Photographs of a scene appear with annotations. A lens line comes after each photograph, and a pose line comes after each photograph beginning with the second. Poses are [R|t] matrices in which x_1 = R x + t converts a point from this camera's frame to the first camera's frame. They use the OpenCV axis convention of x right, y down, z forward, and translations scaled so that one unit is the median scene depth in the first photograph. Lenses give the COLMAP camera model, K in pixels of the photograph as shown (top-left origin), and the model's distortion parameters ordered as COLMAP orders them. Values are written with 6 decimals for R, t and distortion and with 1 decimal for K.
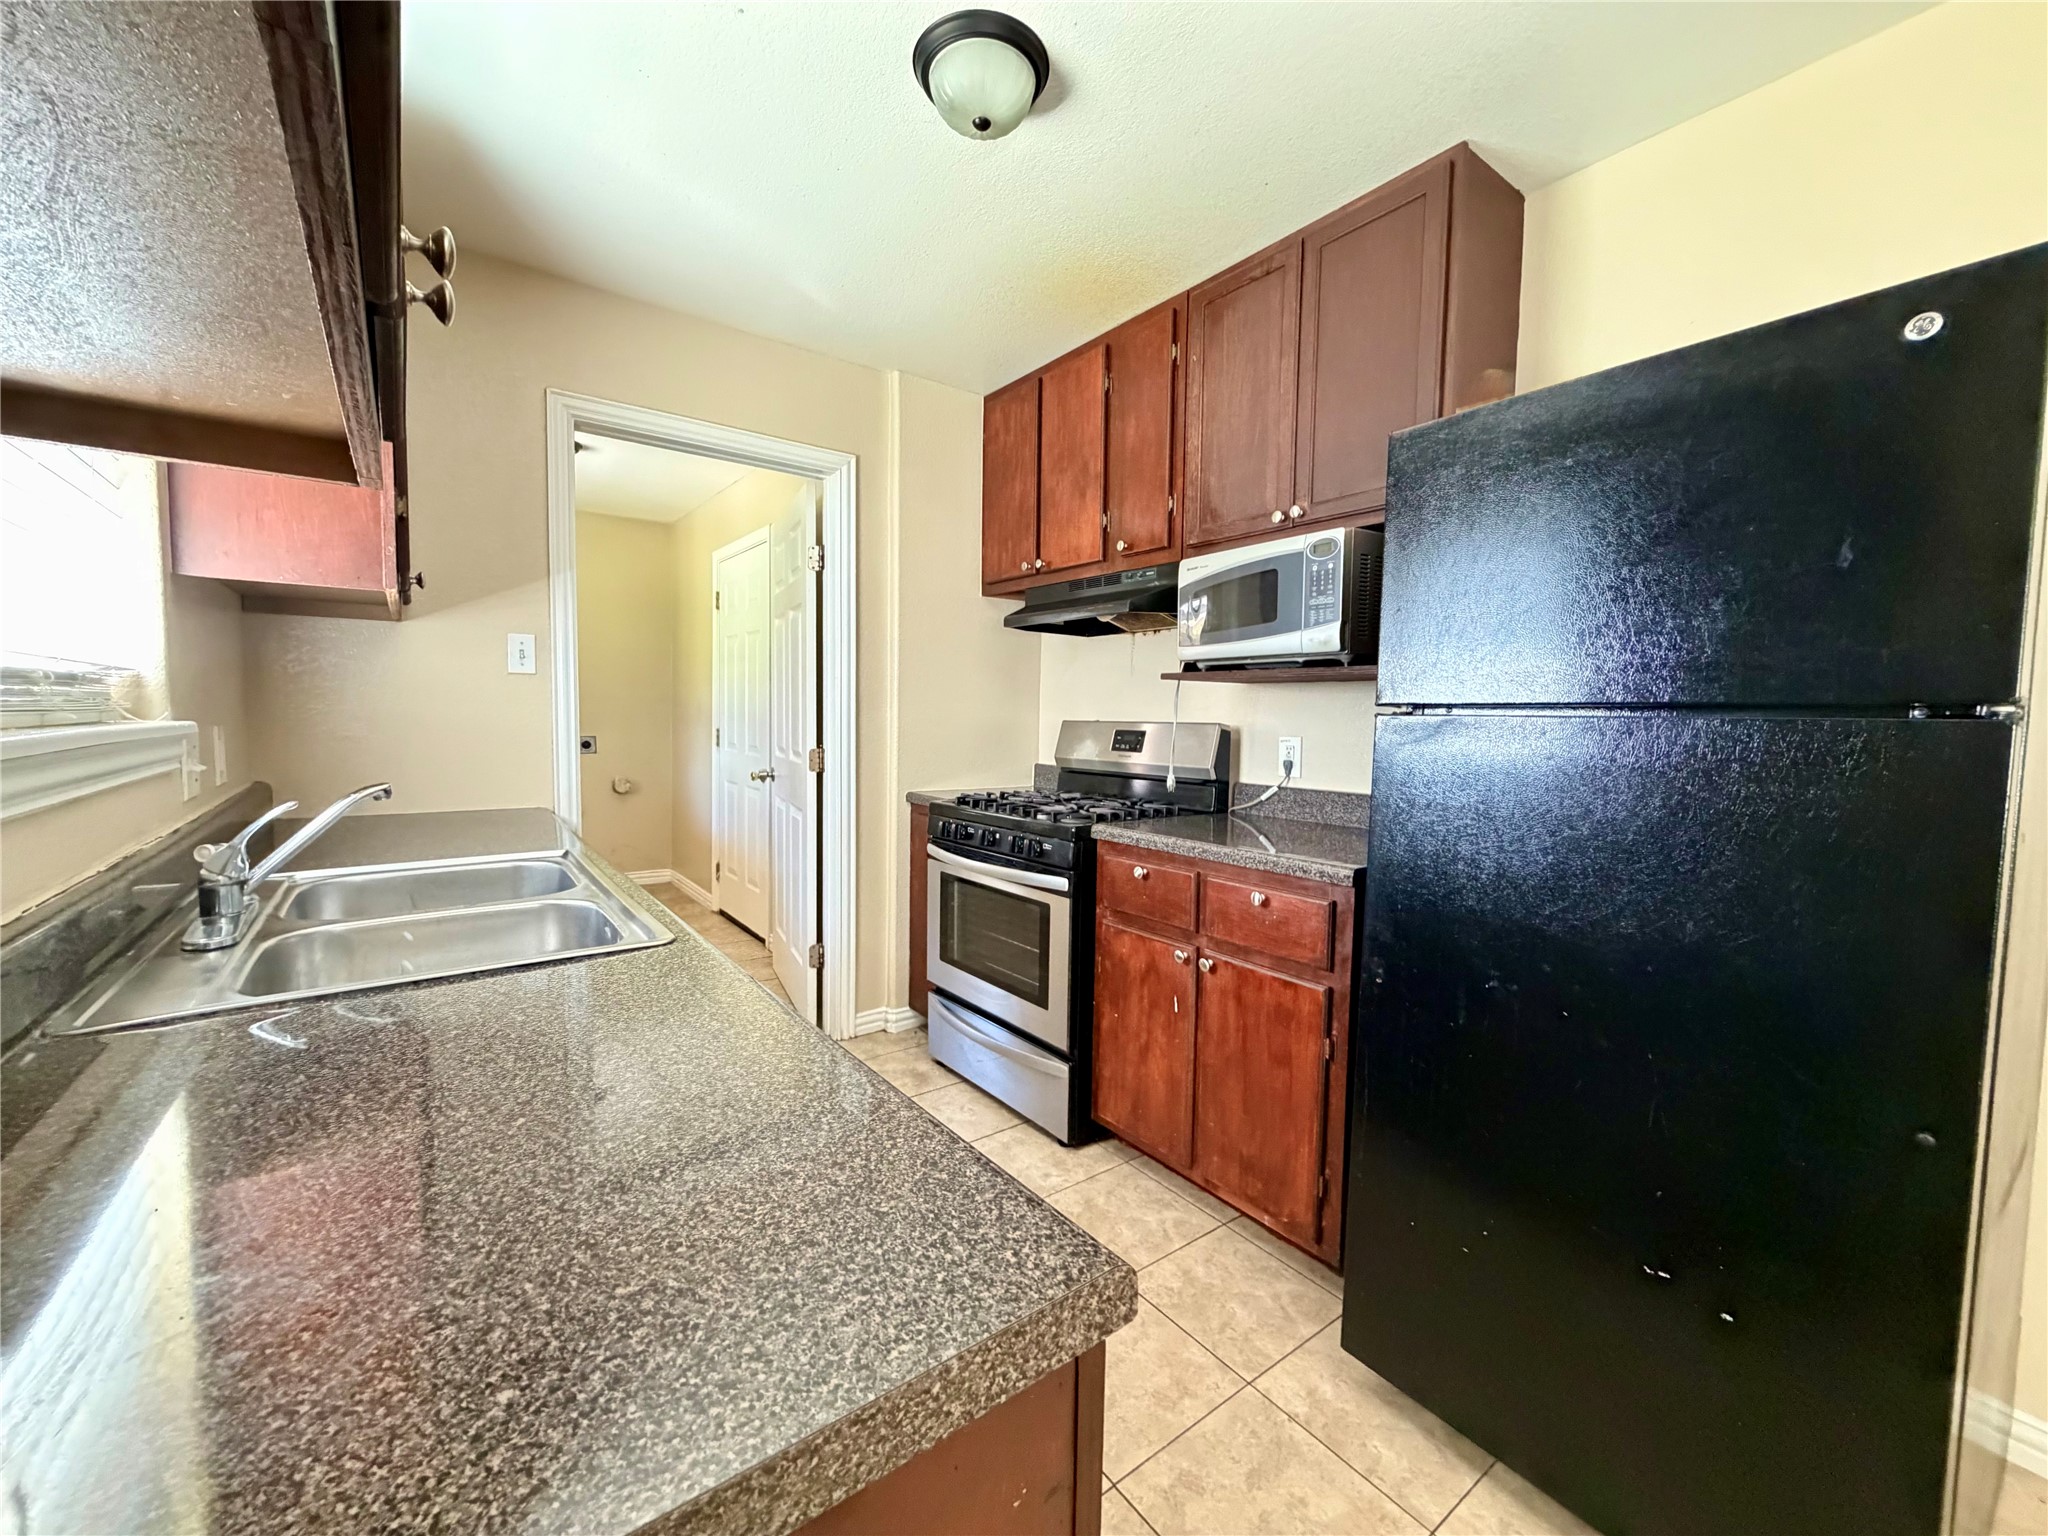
lens RADIAL K [[816.0, 0, 1018.4], [0, 816.0, 767.1], [0, 0, 1]] dist [0.000293, -0.000027]
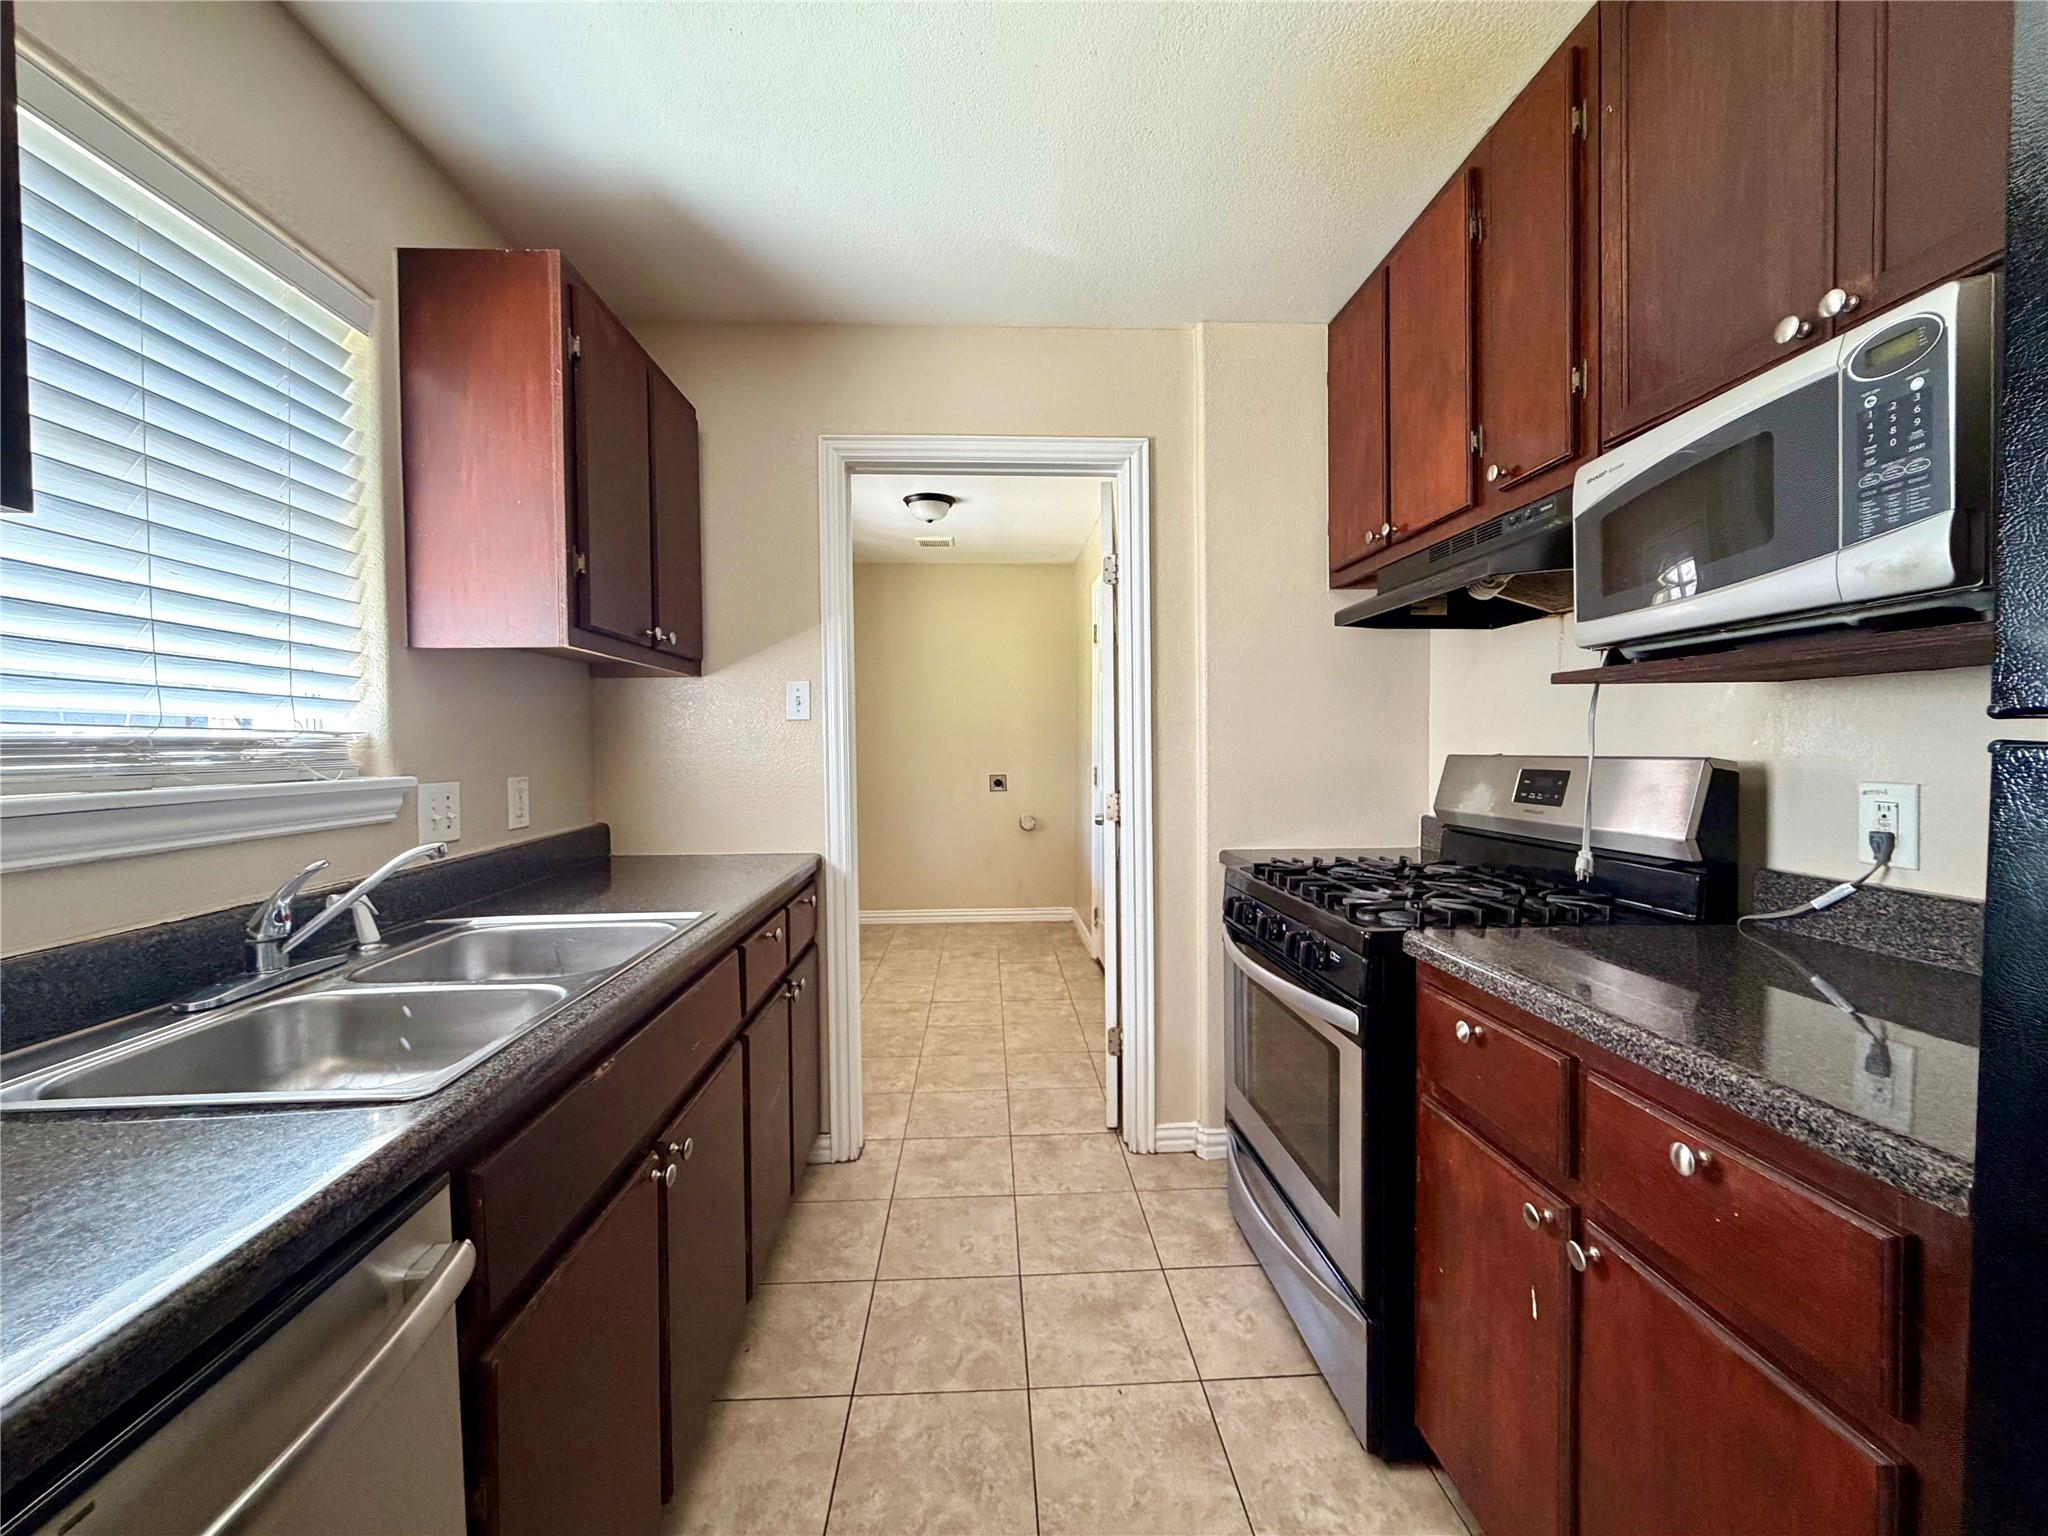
lens RADIAL K [[816.0, 0, 1019.6], [0, 816.0, 766.5], [0, 0, 1]] dist [0.000293, -0.000027]
pose [[0.830624, -0.009466, -0.556753, 0.173591], [-0.013227, 0.999238, -0.036723, -0.022532], [0.556677, 0.037867, 0.829866, 0.303530]]
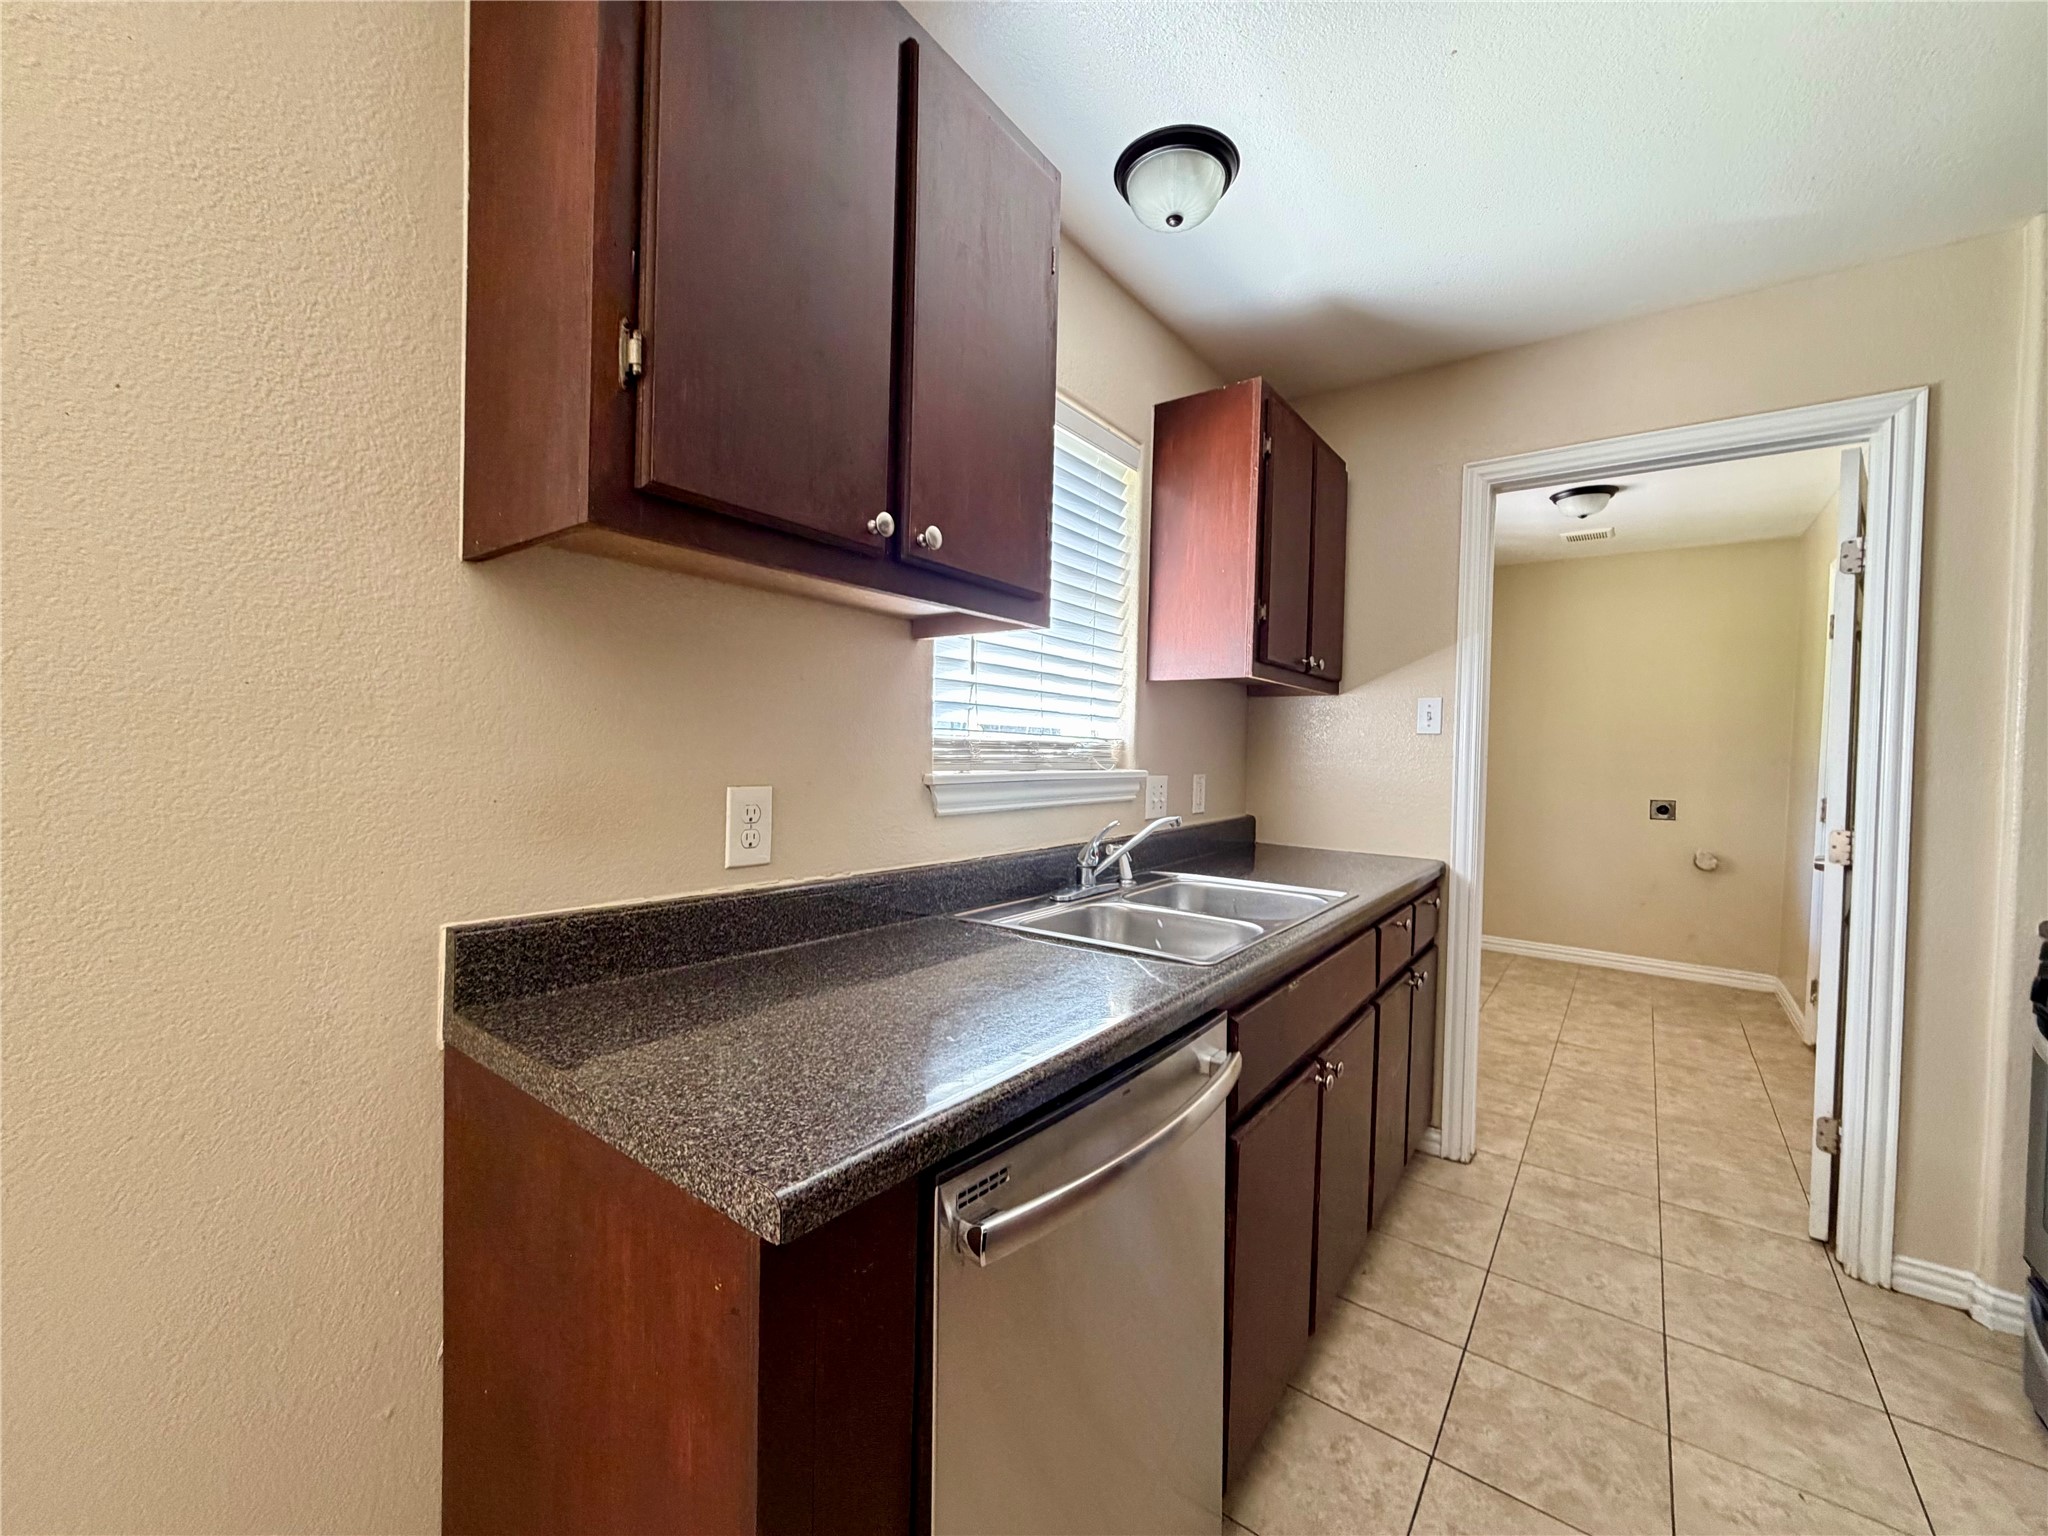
lens RADIAL K [[816.0, 0, 1017.9], [0, 816.0, 764.6], [0, 0, 1]] dist [0.000293, -0.000027]
pose [[0.280355, 0.009932, -0.959845, 0.265859], [-0.082482, 0.996497, -0.013780, -0.013607], [0.956346, 0.083033, 0.280192, 0.173309]]
